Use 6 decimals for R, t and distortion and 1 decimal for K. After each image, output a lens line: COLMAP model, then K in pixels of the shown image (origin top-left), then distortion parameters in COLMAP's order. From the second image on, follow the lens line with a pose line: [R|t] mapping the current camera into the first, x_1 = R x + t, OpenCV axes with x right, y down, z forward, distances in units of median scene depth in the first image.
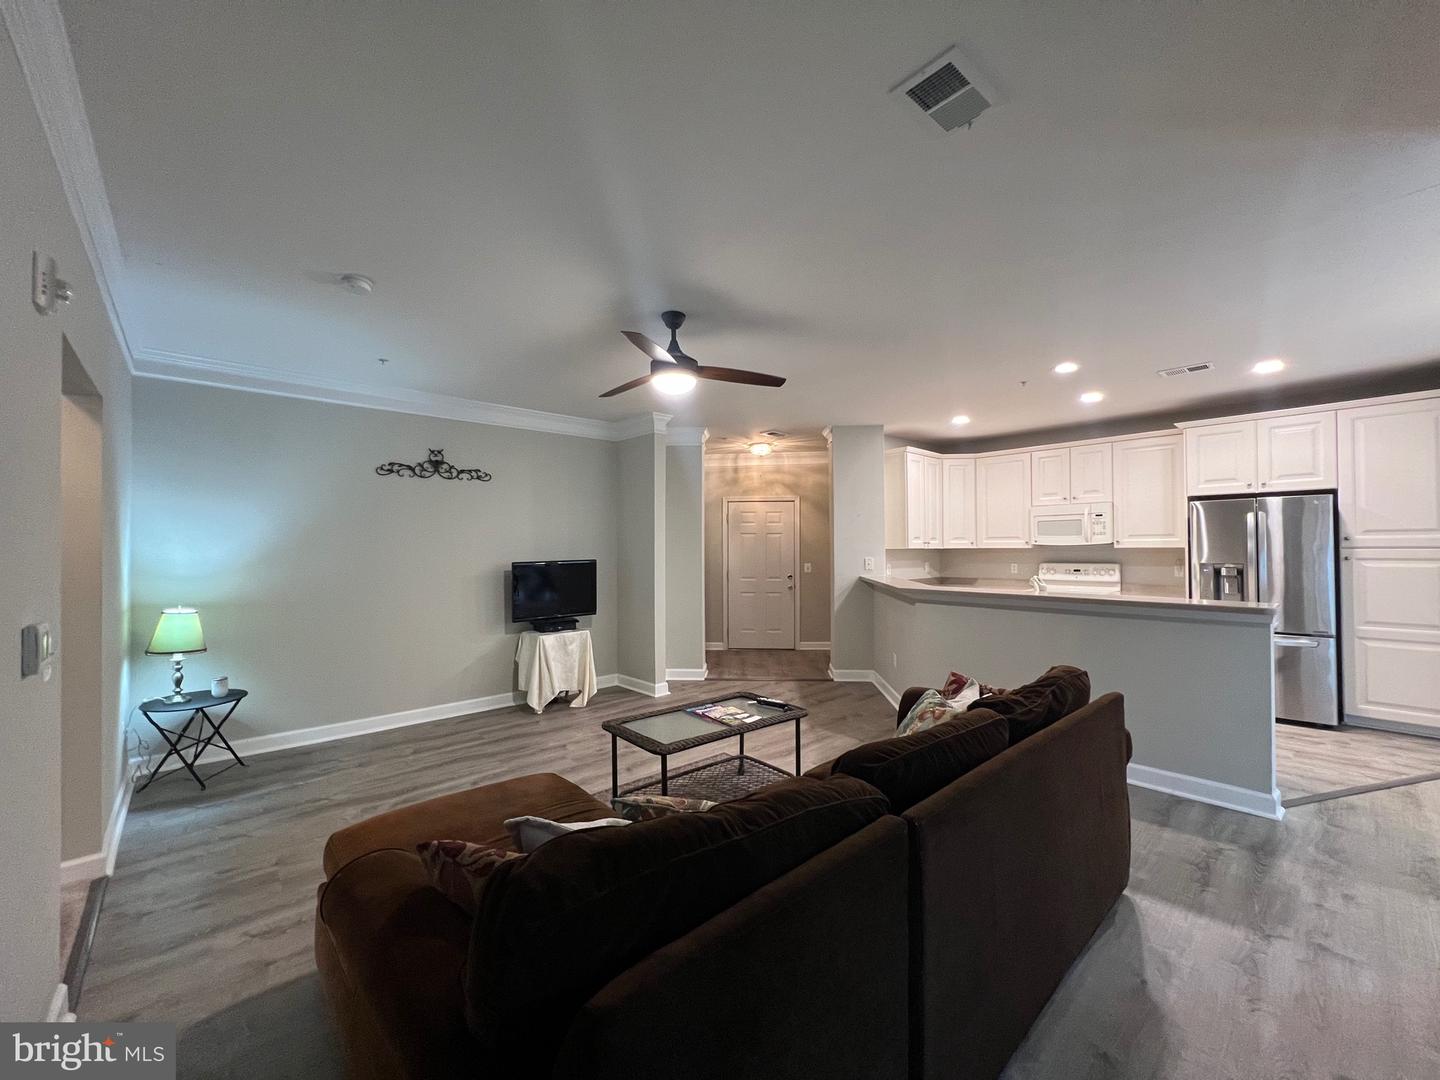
lens RADIAL K [[575.1, 0, 720.0], [0, 575.1, 540.0], [0, 0, 1]] dist [-0.000524, 0.000036]
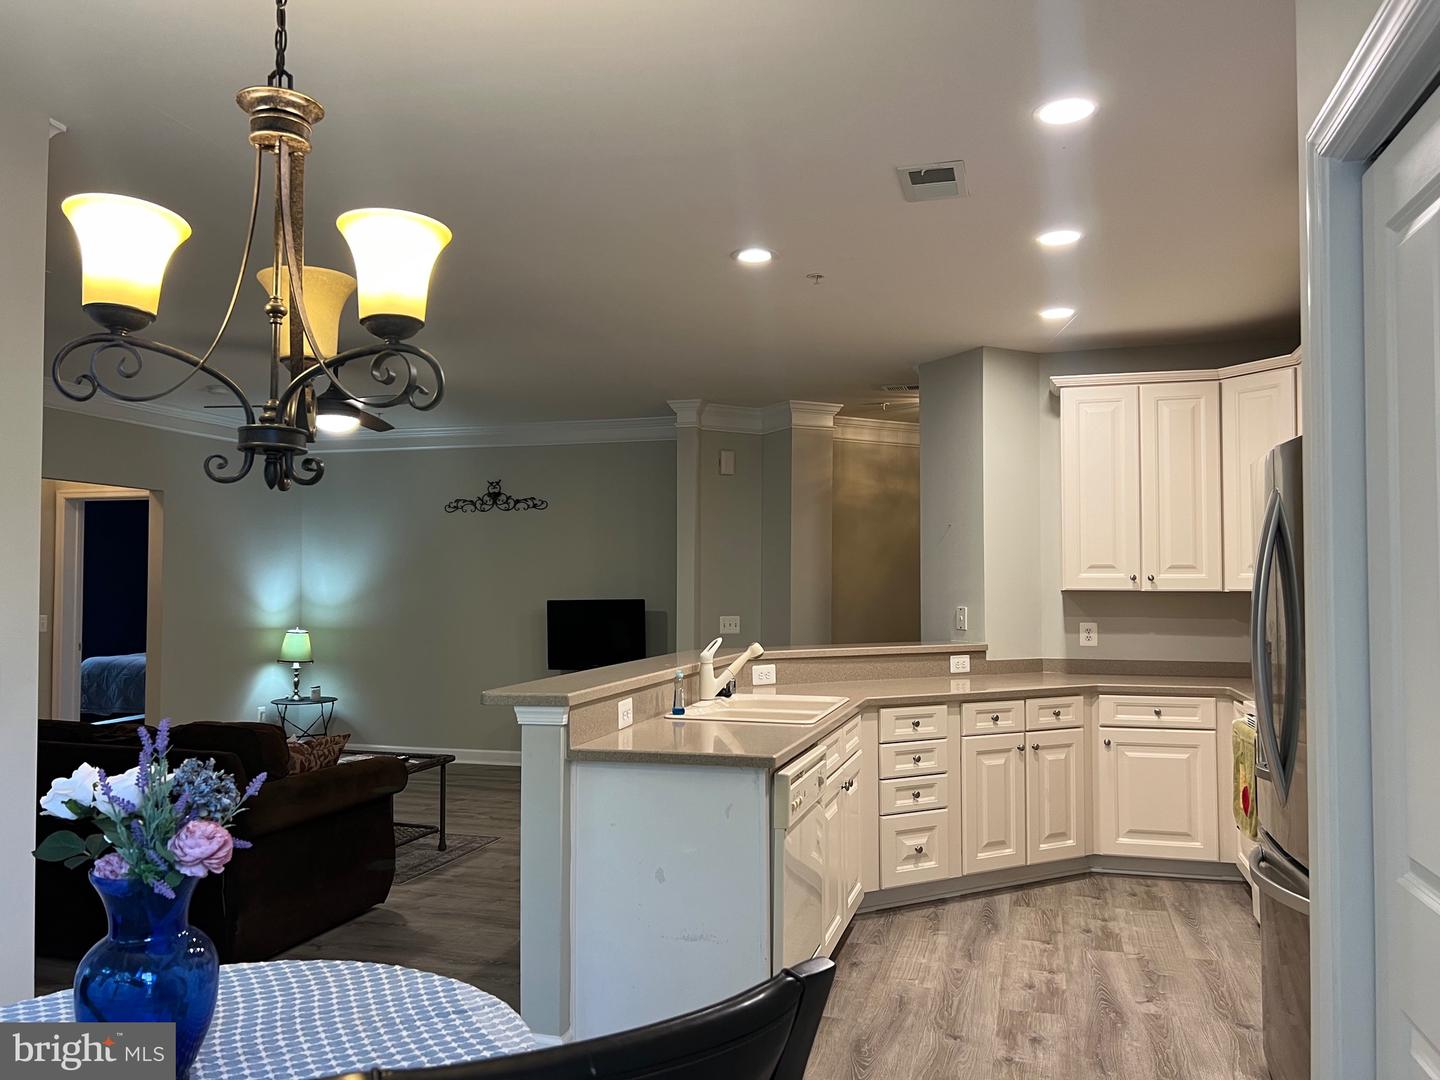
lens RADIAL K [[1086.6, 0, 720.0], [0, 1086.6, 540.0], [0, 0, 1]] dist [0.047996, -0.046824]
pose [[0.521160, -0.029182, -0.852960, 1.081334], [0.007875, 0.999537, -0.029385, -0.002411], [0.853423, 0.008597, 0.521148, 0.326477]]
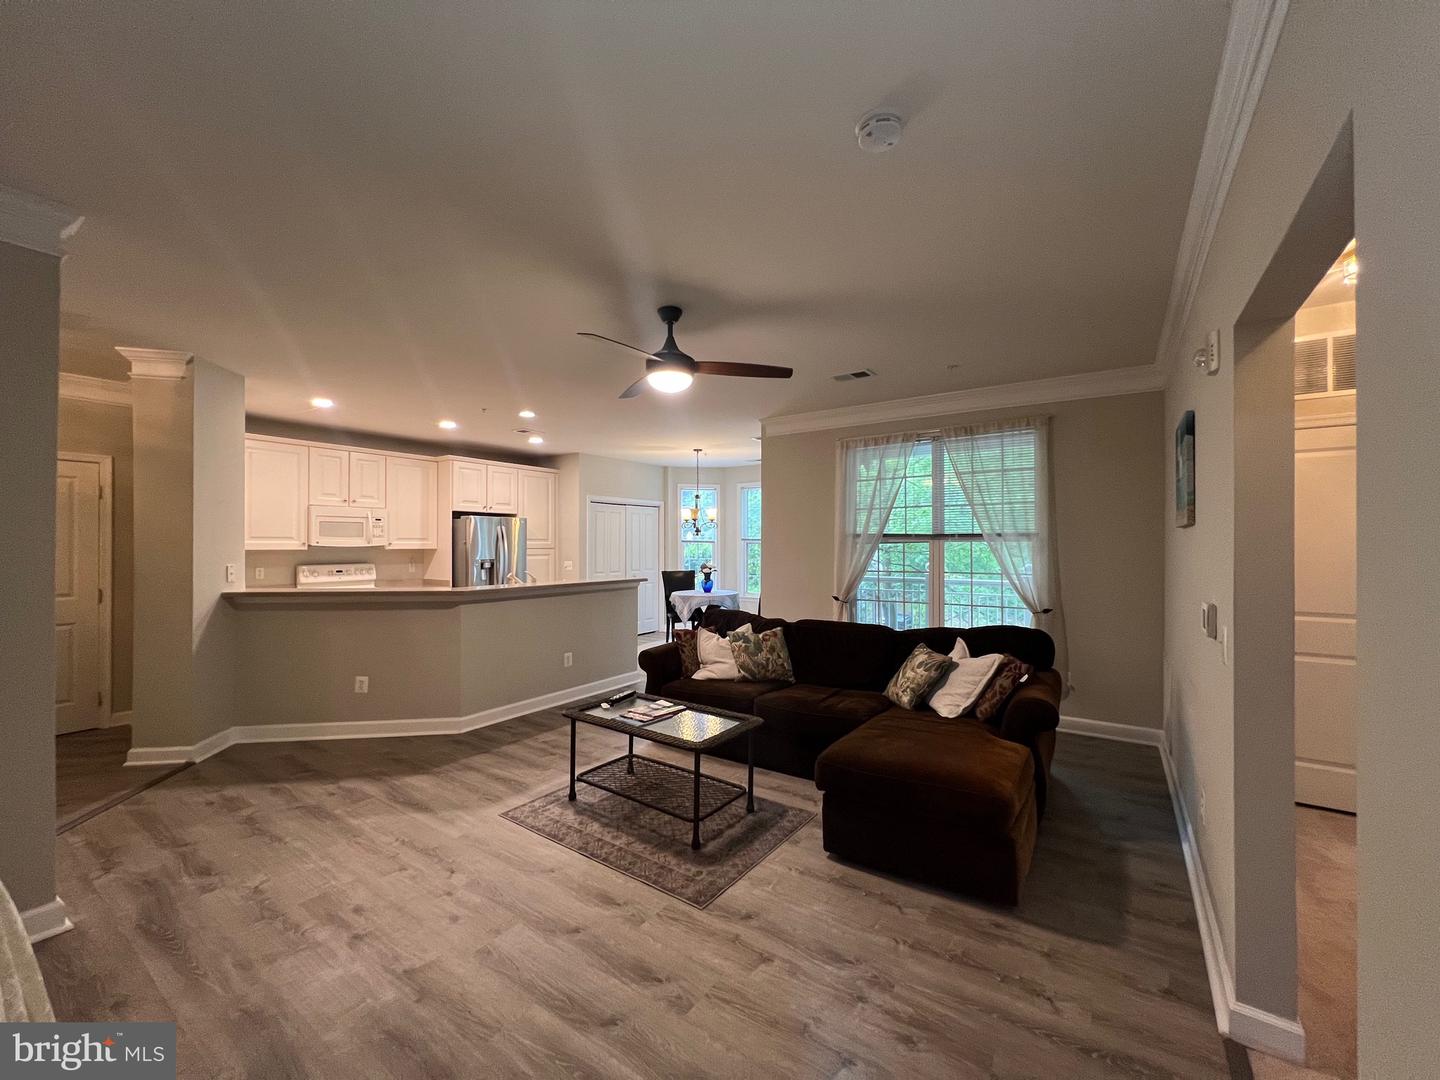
lens RADIAL K [[575.1, 0, 720.0], [0, 575.1, 540.0], [0, 0, 1]] dist [-0.000524, 0.000036]
pose [[-0.227072, 0.013031, 0.973791, -0.591887], [-0.013063, 0.999780, -0.016425, 0.005797], [-0.973790, -0.016451, -0.226852, 0.644481]]
